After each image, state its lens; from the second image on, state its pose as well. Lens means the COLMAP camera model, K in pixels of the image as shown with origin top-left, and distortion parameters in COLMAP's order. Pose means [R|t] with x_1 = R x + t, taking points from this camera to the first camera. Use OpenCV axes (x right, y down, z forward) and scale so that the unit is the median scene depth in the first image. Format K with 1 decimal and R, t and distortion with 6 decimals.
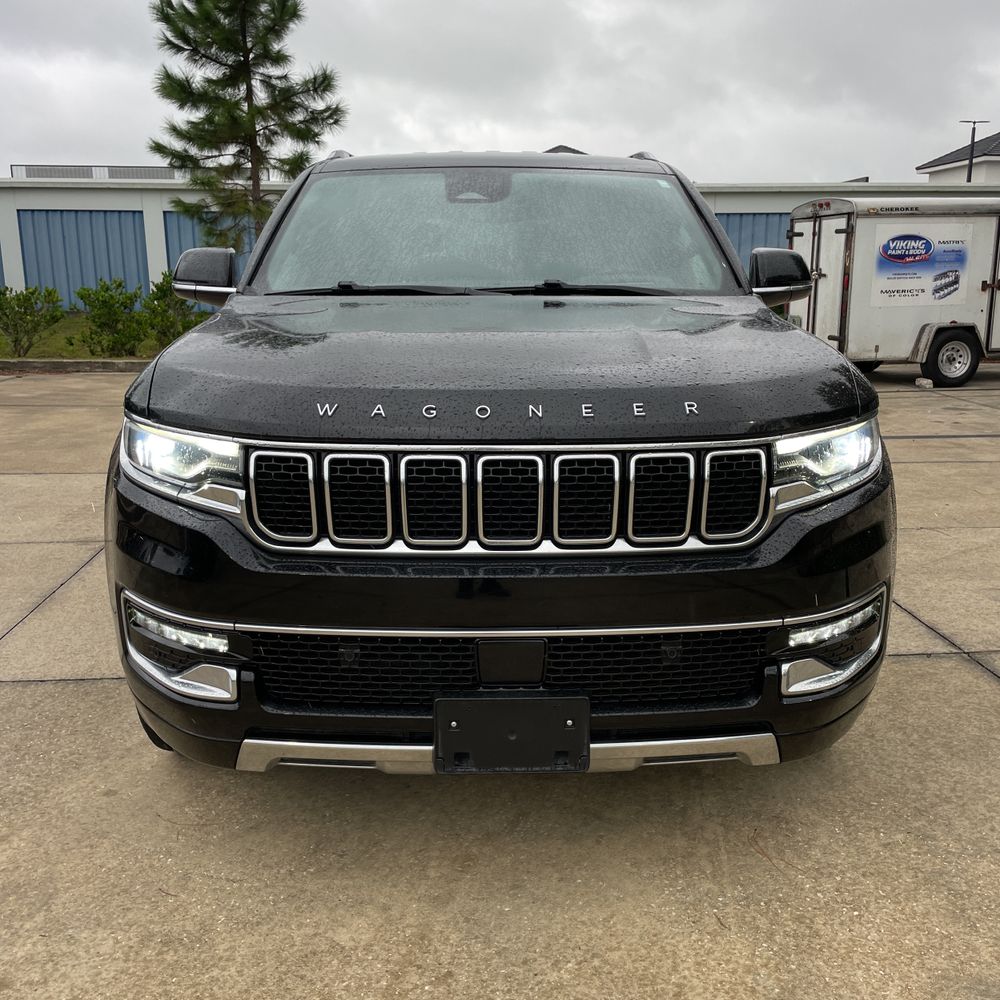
lens RADIAL K [[1028.5, 0, 504.5], [0, 1028.5, 509.7], [0, 0, 1]] dist [0.050883, 0.000000]
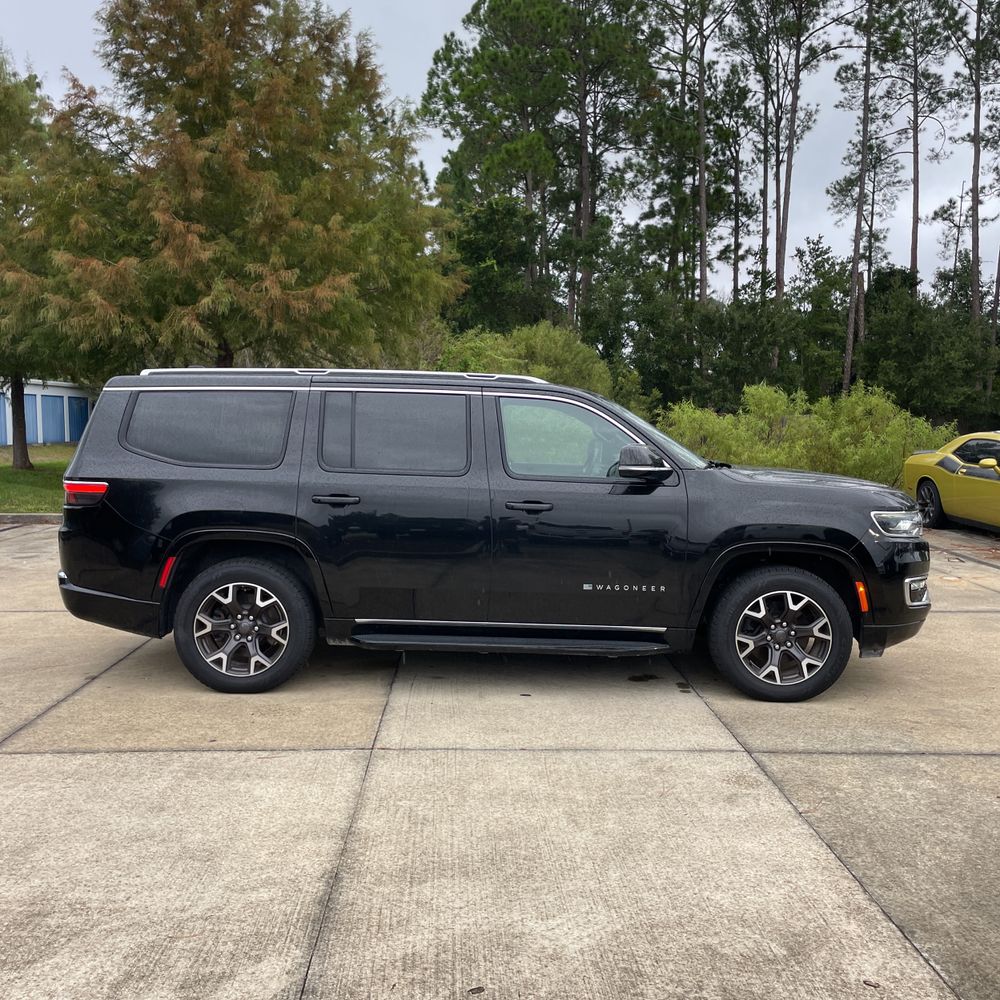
lens RADIAL K [[1028.5, 0, 508.2], [0, 1028.5, 497.0], [0, 0, 1]] dist [0.050883, 0.000000]
pose [[0.014871, -0.074702, 0.997095, -1.881799], [0.217855, 0.973490, 0.069684, -0.332397], [-0.975868, 0.216186, 0.030751, 1.185396]]
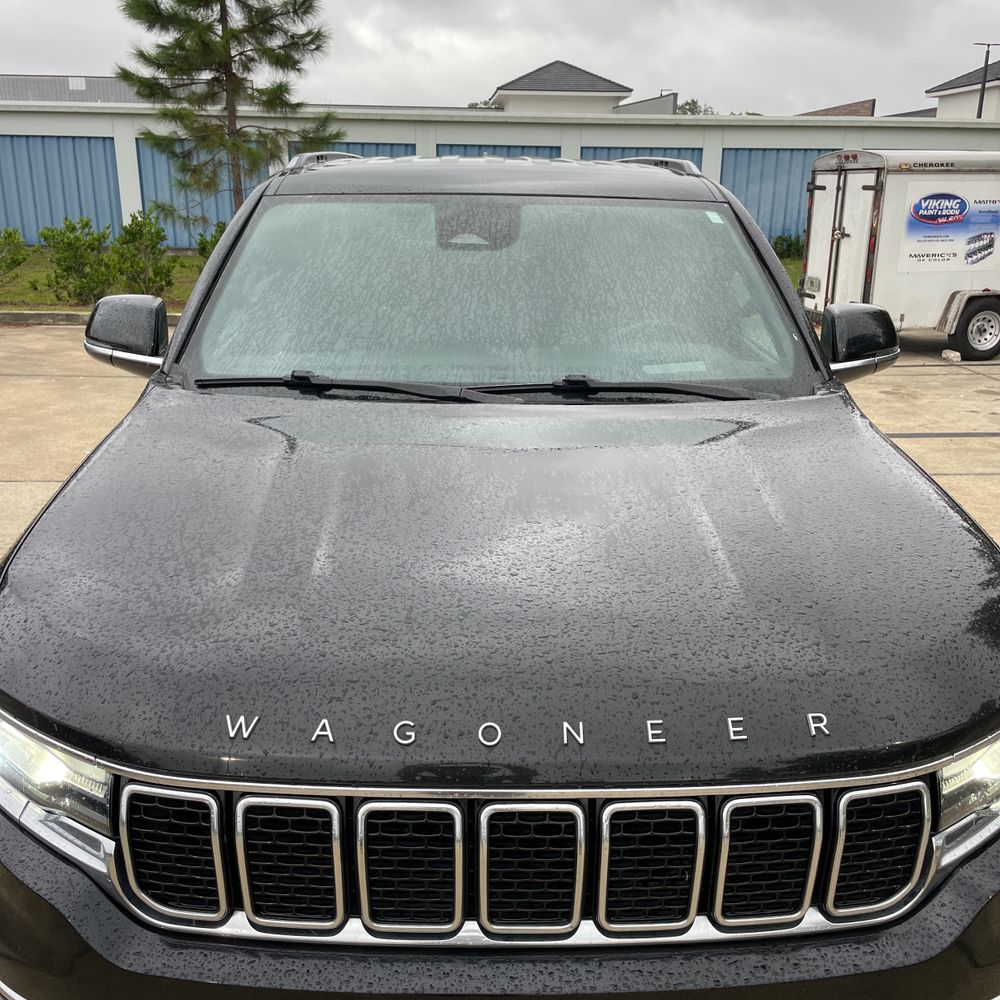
lens RADIAL K [[1028.5, 0, 502.9], [0, 1028.5, 508.3], [0, 0, 1]] dist [0.050883, 0.000000]
pose [[0.999905, 0.010512, 0.008872, -0.011276], [-0.011124, 0.997338, 0.072064, -0.156661], [-0.008091, -0.072155, 0.997361, 0.214705]]
